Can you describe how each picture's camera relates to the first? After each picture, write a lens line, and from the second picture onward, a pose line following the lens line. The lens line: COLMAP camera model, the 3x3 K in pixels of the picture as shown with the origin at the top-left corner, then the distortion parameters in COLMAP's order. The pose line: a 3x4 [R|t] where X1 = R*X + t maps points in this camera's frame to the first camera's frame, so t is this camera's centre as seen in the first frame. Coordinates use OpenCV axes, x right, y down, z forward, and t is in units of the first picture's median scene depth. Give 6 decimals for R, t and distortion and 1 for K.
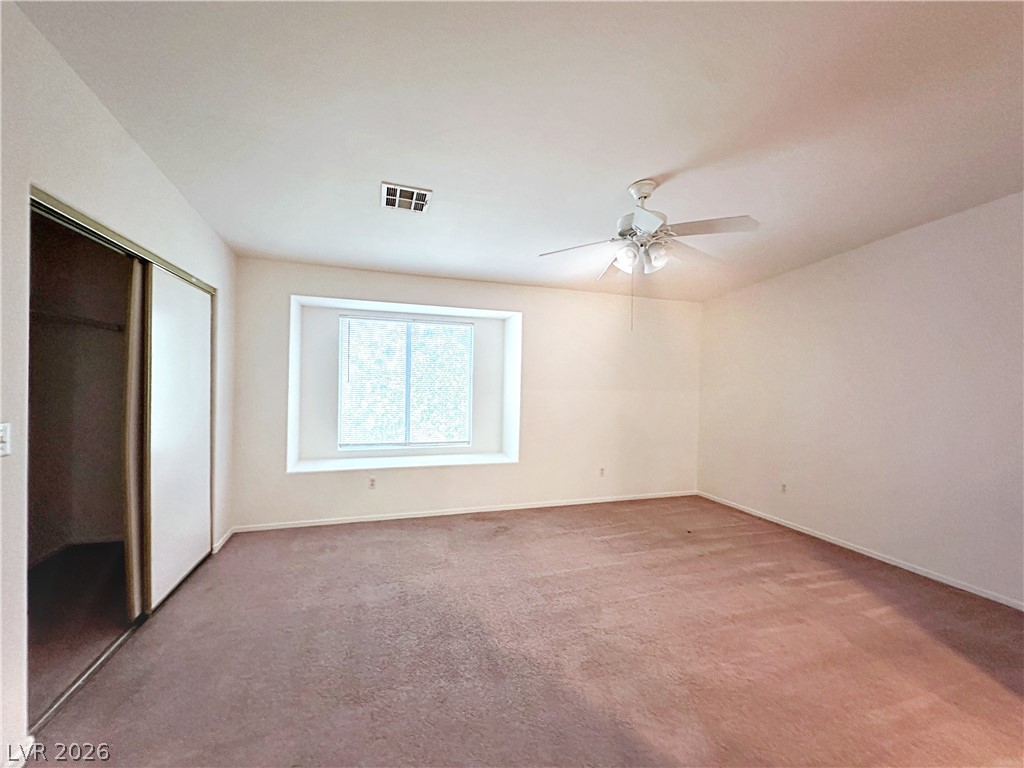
lens RADIAL K [[409.1, 0, 511.5], [0, 409.1, 384.9], [0, 0, 1]] dist [-0.005001, 0.000924]
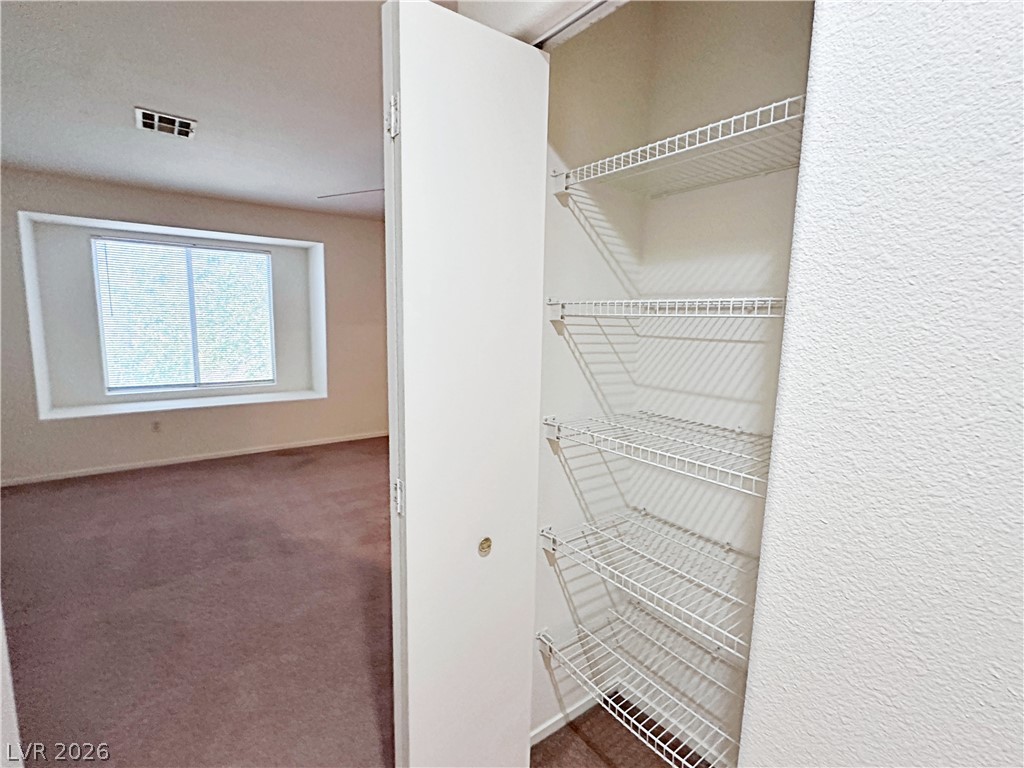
lens RADIAL K [[476.7, 0, 512.0], [0, 476.7, 384.0], [0, 0, 1]] dist [-0.002100, 0.000114]
pose [[0.948879, -0.040519, 0.313029, 0.095137], [-0.002006, 0.990932, 0.134349, -0.001064], [-0.315634, -0.128109, 0.940193, -0.268921]]
